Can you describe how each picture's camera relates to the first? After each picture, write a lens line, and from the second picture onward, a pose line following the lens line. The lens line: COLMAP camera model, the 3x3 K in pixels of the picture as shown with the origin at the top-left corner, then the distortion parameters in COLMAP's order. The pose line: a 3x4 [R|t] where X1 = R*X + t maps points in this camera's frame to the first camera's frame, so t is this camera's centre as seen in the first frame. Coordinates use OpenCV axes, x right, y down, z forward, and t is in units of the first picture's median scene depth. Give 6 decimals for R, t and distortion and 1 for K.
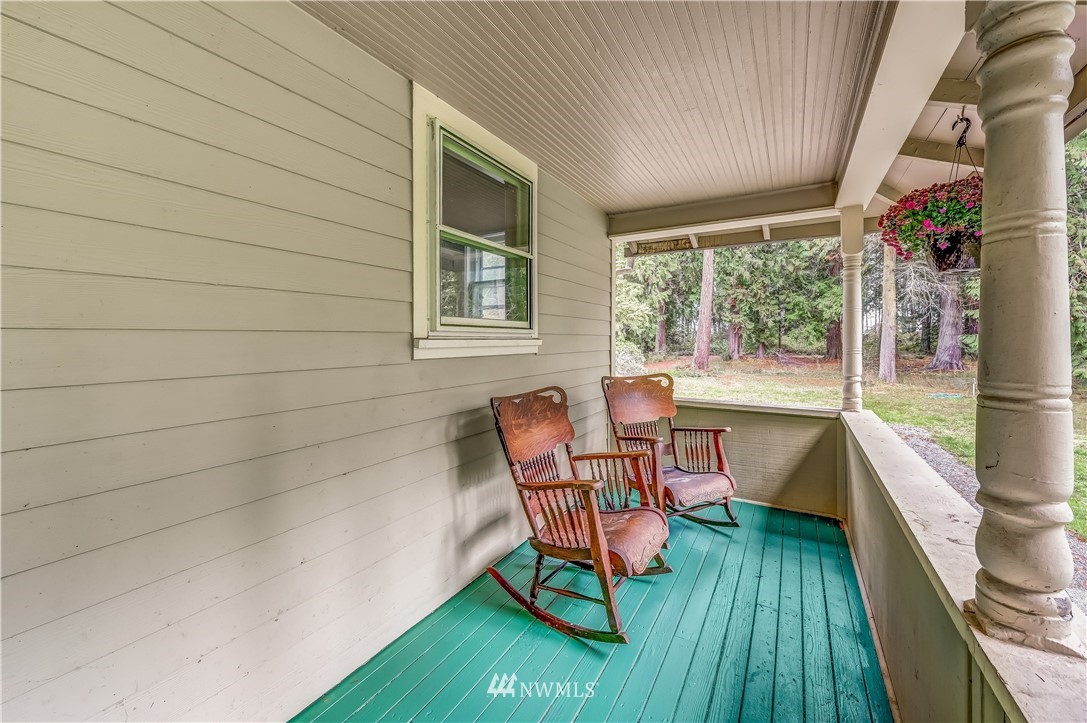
lens RADIAL K [[434.0, 0, 536.9], [0, 434.0, 340.4], [0, 0, 1]] dist [-0.015447, 0.001575]
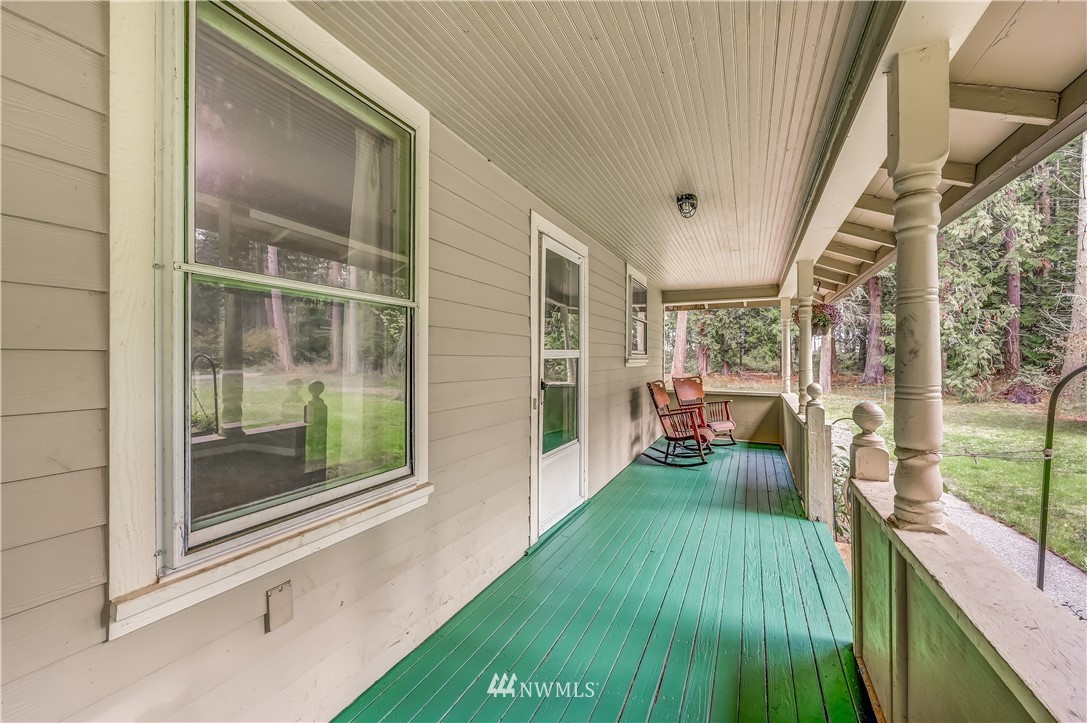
lens RADIAL K [[434.0, 0, 544.9], [0, 434.0, 359.5], [0, 0, 1]] dist [-0.015447, 0.001575]
pose [[0.995824, -0.000962, 0.091286, -0.080922], [0.001057, 0.999999, -0.001000, 0.000055], [-0.091285, 0.001093, 0.995824, -0.126807]]
